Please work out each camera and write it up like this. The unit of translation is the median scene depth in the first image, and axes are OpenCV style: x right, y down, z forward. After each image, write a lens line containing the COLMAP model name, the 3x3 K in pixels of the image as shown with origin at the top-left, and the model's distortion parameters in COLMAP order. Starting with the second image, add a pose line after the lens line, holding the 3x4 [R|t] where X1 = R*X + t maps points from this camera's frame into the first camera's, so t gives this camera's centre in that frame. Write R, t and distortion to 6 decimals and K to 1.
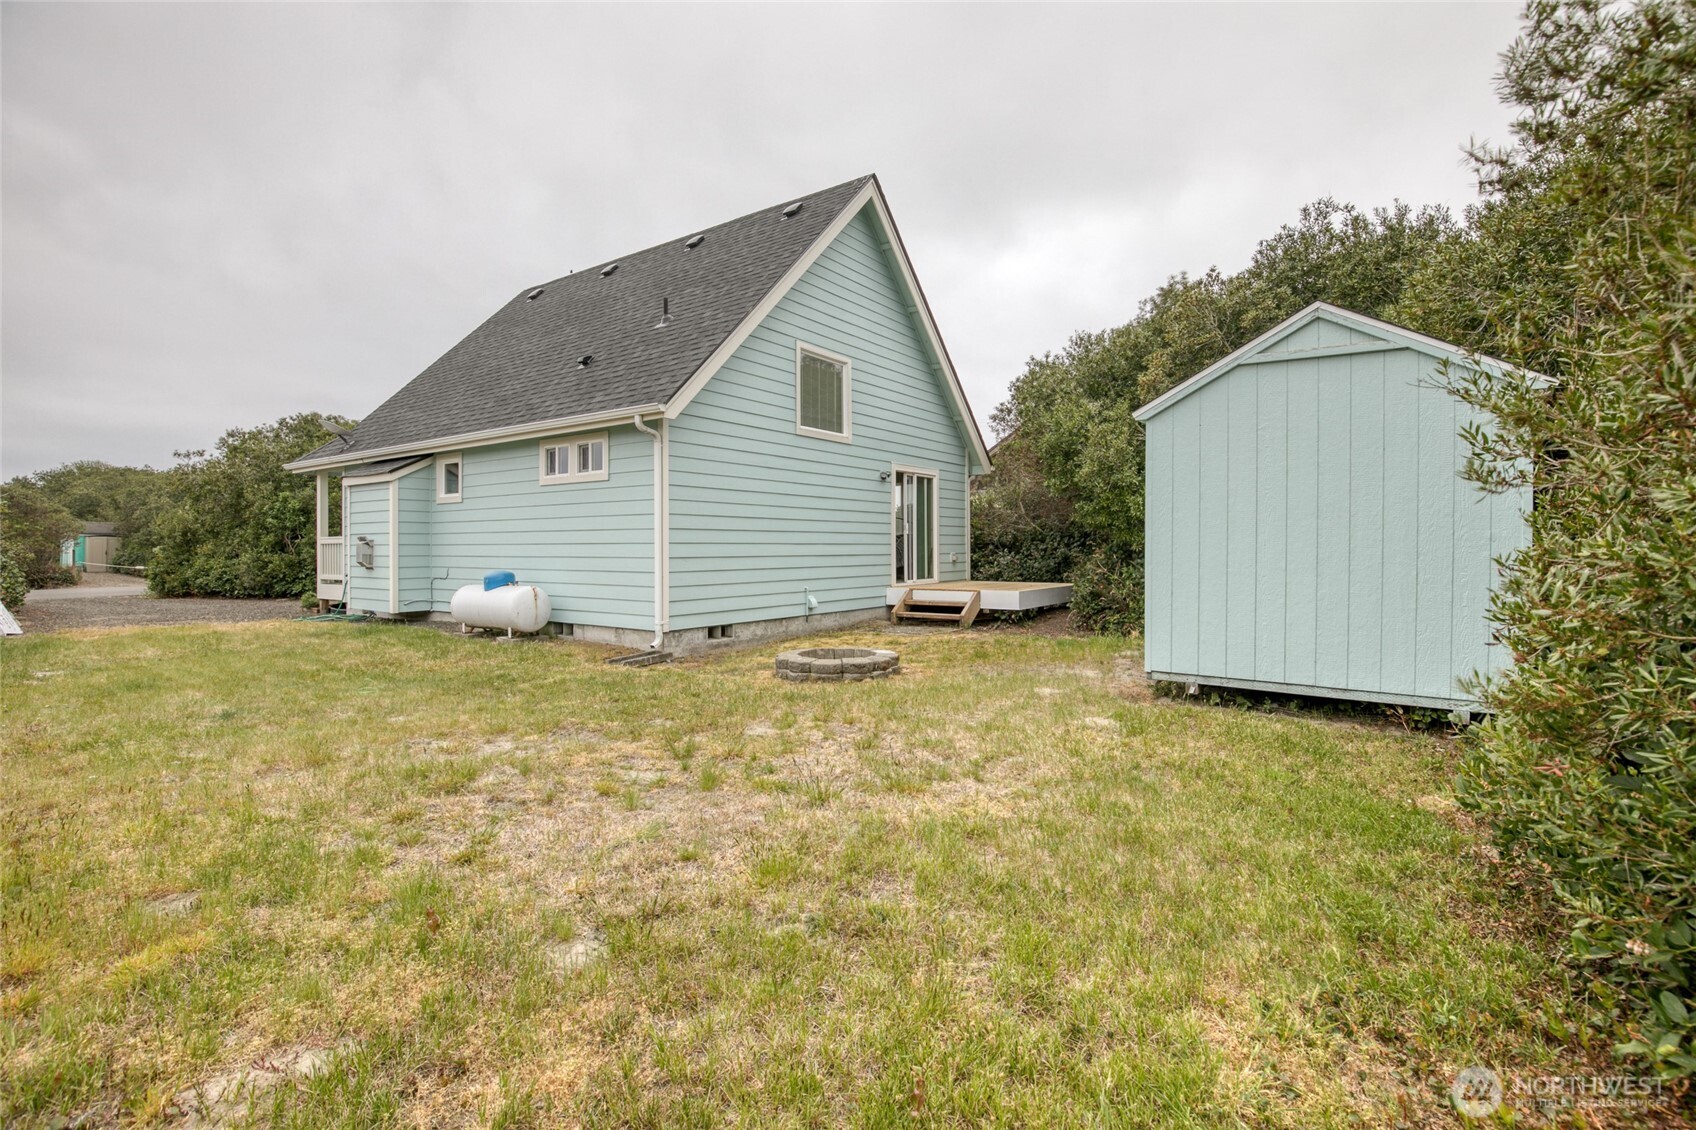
lens RADIAL K [[786.3, 0, 855.8], [0, 786.3, 558.9], [0, 0, 1]] dist [-0.037835, 0.006375]
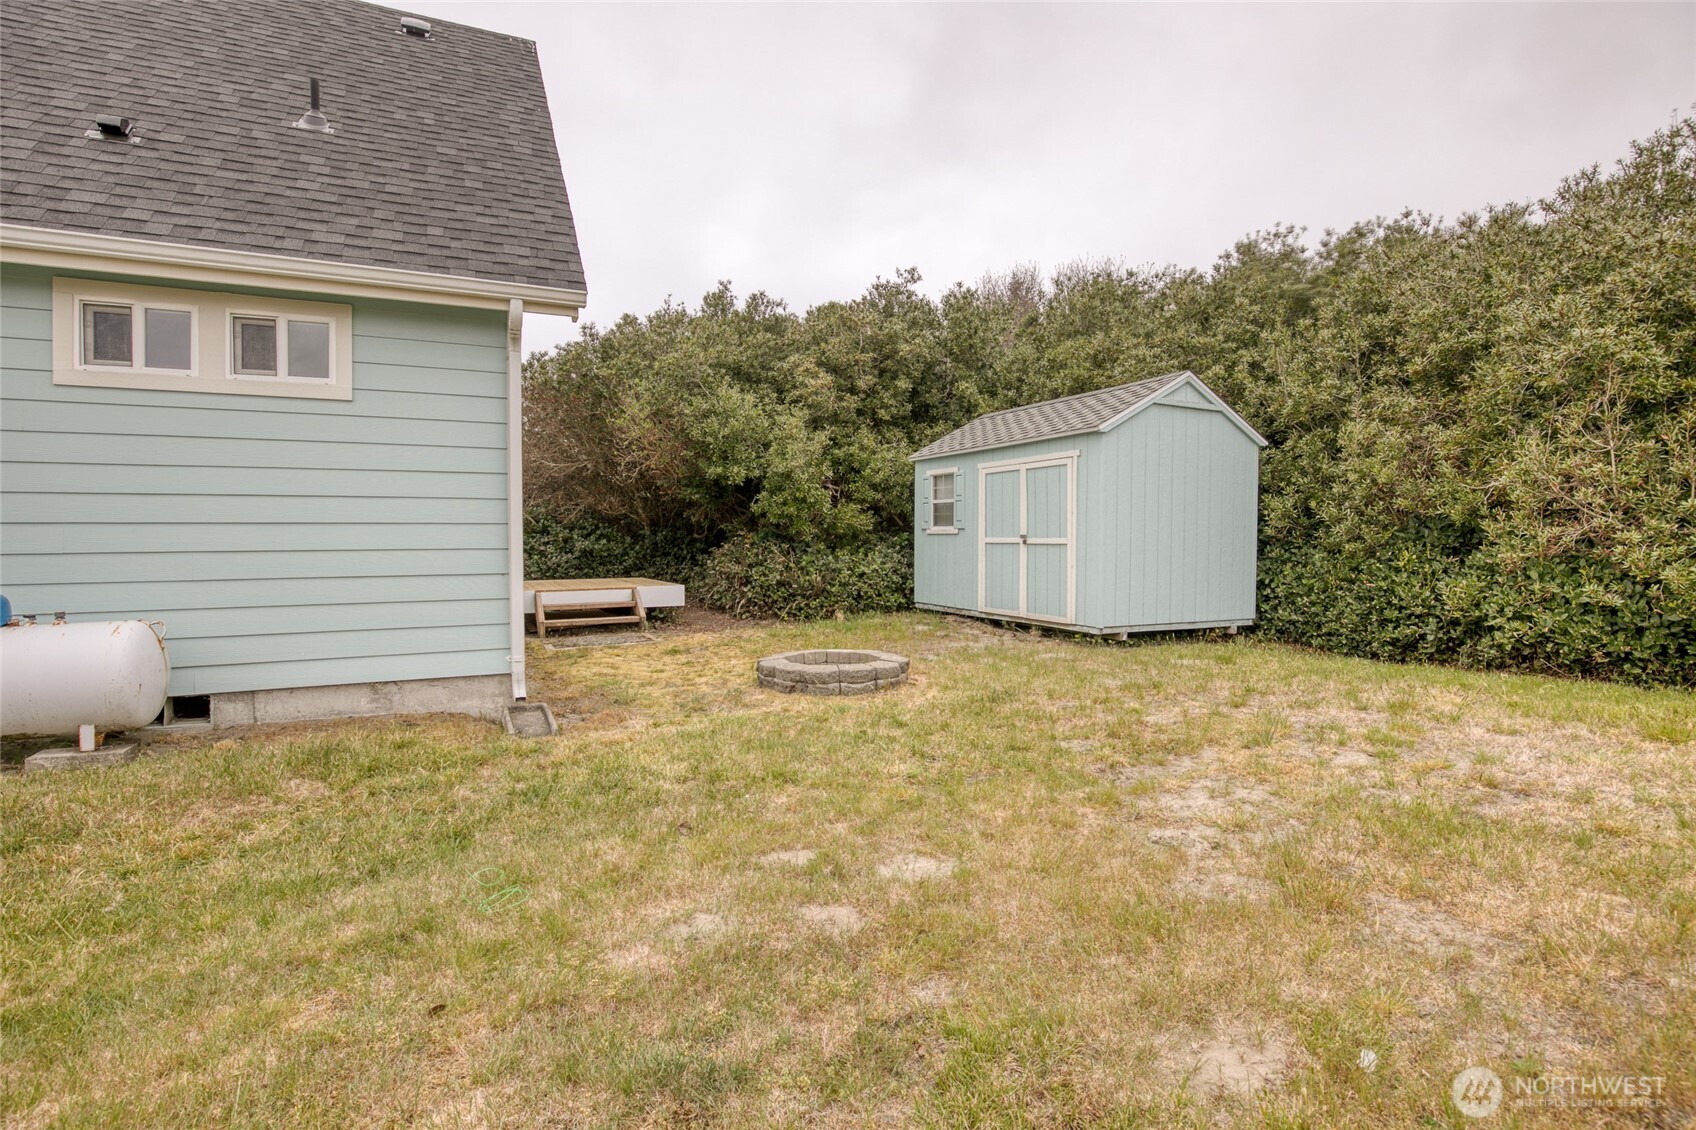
lens RADIAL K [[786.3, 0, 843.9], [0, 786.3, 559.7], [0, 0, 1]] dist [-0.037835, 0.006375]
pose [[0.488608, -0.021057, 0.872249, -0.585369], [0.019697, 0.999720, 0.013100, 0.003787], [-0.872281, 0.010780, 0.488886, 0.452495]]
